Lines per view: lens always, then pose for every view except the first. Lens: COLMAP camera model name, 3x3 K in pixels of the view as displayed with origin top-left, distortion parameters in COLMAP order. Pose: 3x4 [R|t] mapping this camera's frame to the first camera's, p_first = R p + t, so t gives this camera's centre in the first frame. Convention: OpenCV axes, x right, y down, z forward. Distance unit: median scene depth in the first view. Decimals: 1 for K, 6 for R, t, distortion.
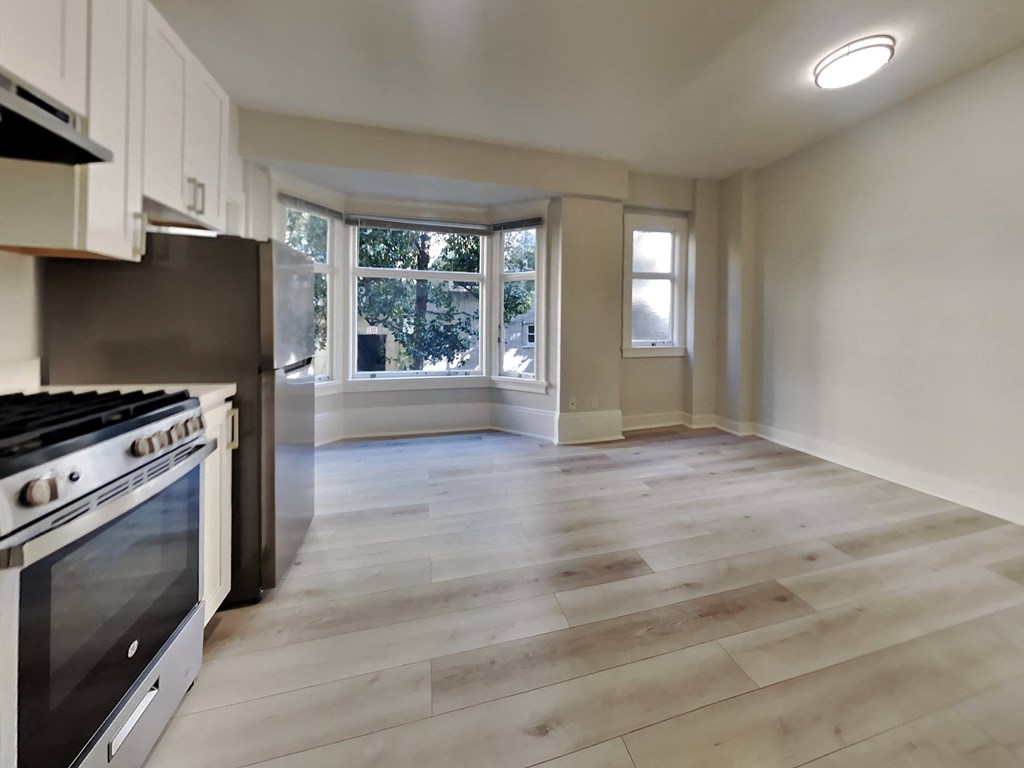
lens RADIAL K [[357.4, 0, 509.3], [0, 357.4, 327.3], [0, 0, 1]] dist [0.000805, 0.000069]
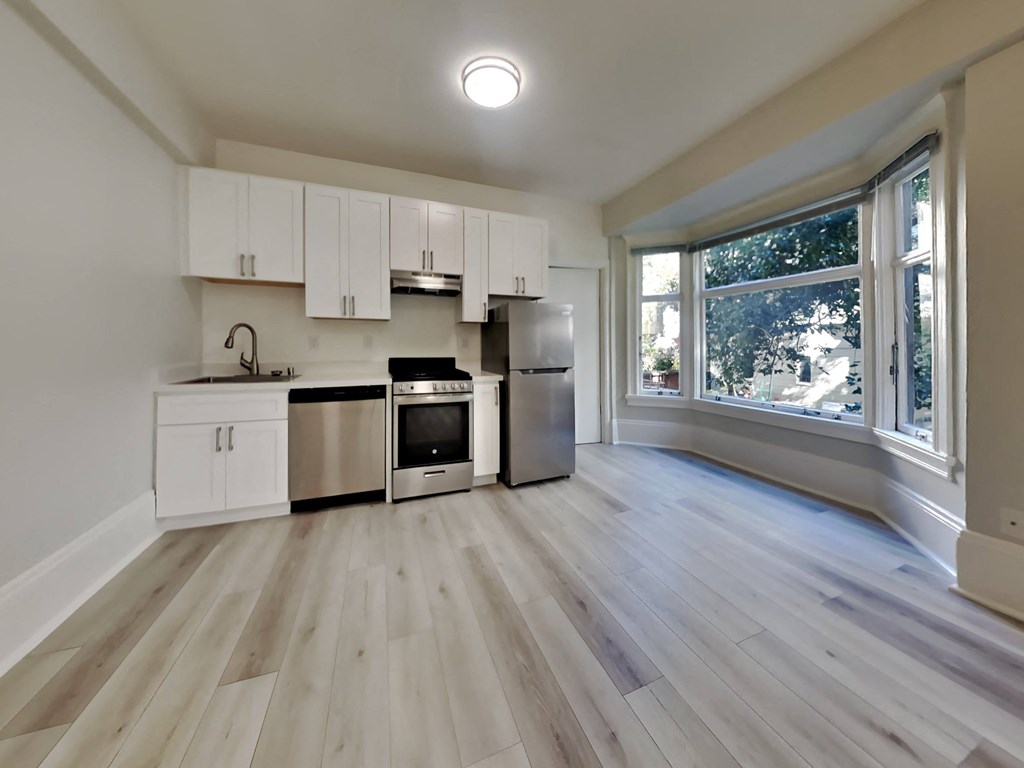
lens RADIAL K [[357.8, 0, 516.2], [0, 357.8, 343.9], [0, 0, 1]] dist [0.000750, 0.000169]
pose [[0.098170, -0.016823, -0.995028, 0.596600], [-0.003045, 0.999847, -0.017205, 0.006325], [0.995165, 0.004719, 0.098103, 0.392944]]
